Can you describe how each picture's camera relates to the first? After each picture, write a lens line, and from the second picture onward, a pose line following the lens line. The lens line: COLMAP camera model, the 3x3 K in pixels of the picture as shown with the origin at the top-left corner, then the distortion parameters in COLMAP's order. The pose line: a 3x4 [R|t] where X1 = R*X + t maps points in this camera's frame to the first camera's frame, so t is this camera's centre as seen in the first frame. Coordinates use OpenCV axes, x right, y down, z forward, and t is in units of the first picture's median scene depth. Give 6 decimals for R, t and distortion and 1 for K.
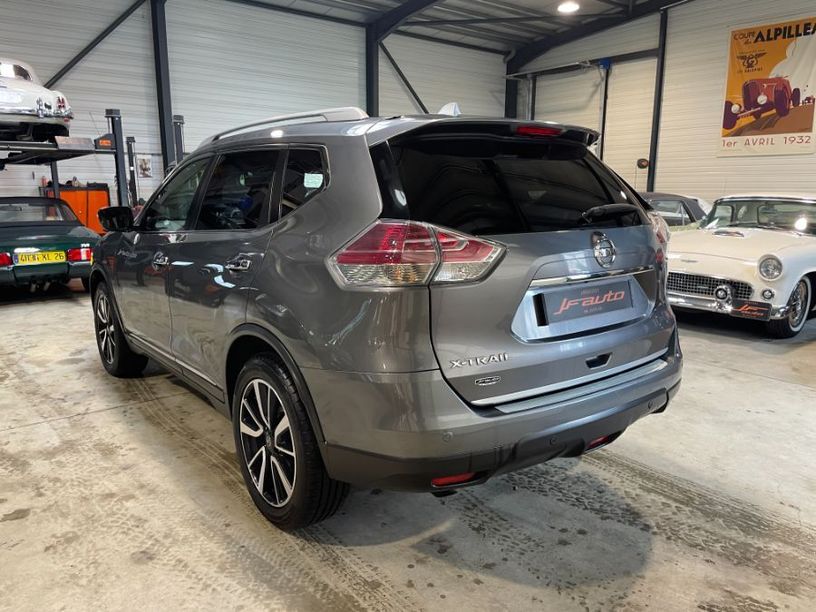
lens RADIAL K [[615.8, 0, 408.9], [0, 615.8, 307.1], [0, 0, 1]] dist [0.094048, -0.122495]
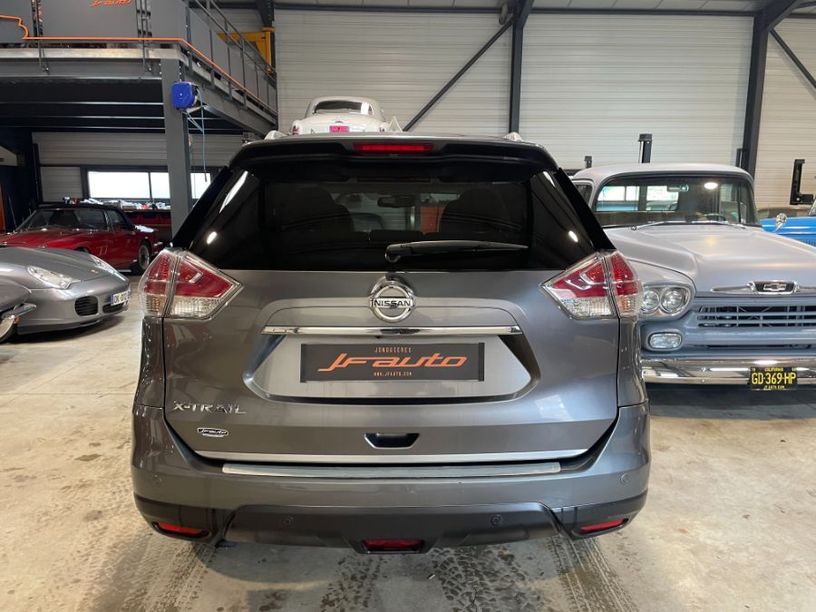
lens RADIAL K [[615.8, 0, 411.0], [0, 615.8, 310.2], [0, 0, 1]] dist [0.094048, -0.122495]
pose [[0.801122, 0.107066, -0.588847, 0.472211], [-0.115674, 0.993017, 0.023180, -0.059277], [0.587216, 0.049544, 0.807912, 0.235730]]
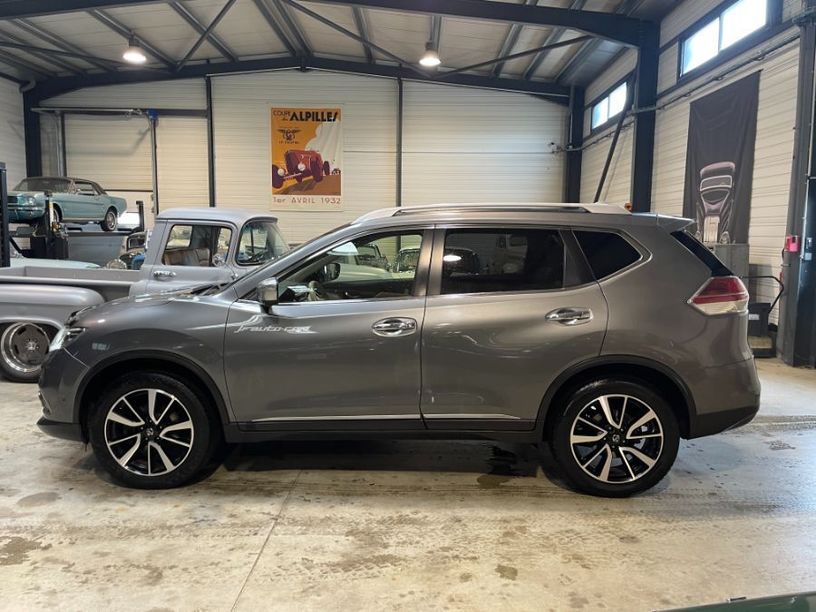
lens RADIAL K [[615.8, 0, 408.4], [0, 615.8, 301.8], [0, 0, 1]] dist [0.094048, -0.122495]
pose [[0.638157, -0.080170, 0.765721, -1.095141], [0.135683, 0.990708, -0.009353, -0.096712], [-0.757856, 0.109864, 0.643105, 0.289463]]
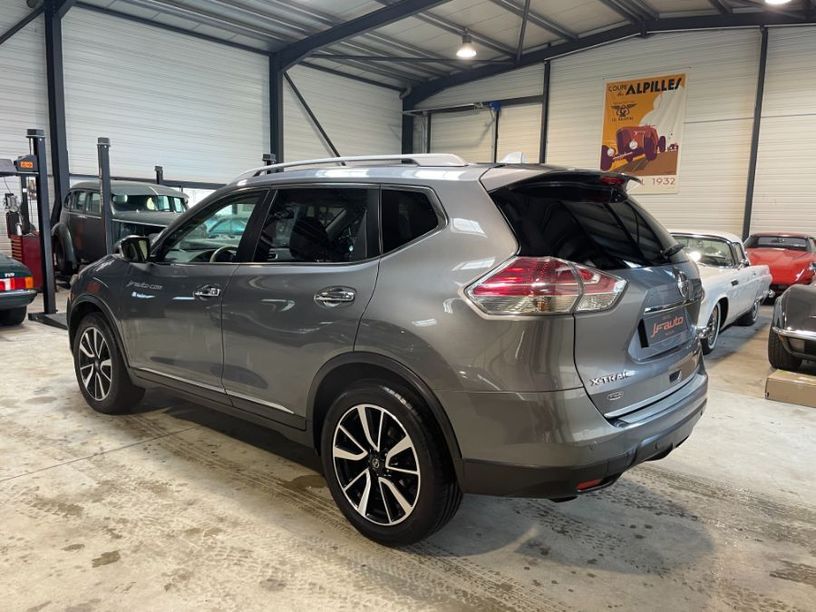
lens RADIAL K [[615.8, 0, 410.2], [0, 615.8, 308.6], [0, 0, 1]] dist [0.094048, -0.122495]
pose [[0.978896, -0.011839, 0.204014, -0.264171], [0.020041, 0.999070, -0.038182, -0.004040], [-0.203372, 0.041465, 0.978223, -0.037952]]
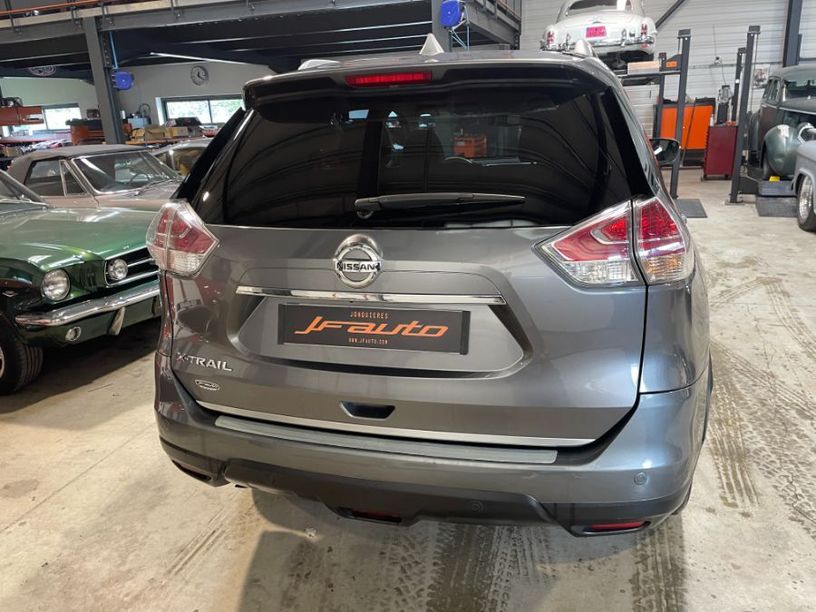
lens RADIAL K [[615.8, 0, 412.4], [0, 615.8, 299.7], [0, 0, 1]] dist [0.094048, -0.122495]
pose [[0.591024, 0.206336, -0.779818, 0.541279], [-0.108243, 0.978275, 0.176809, -0.107896], [0.799359, -0.020089, 0.600518, 0.378075]]
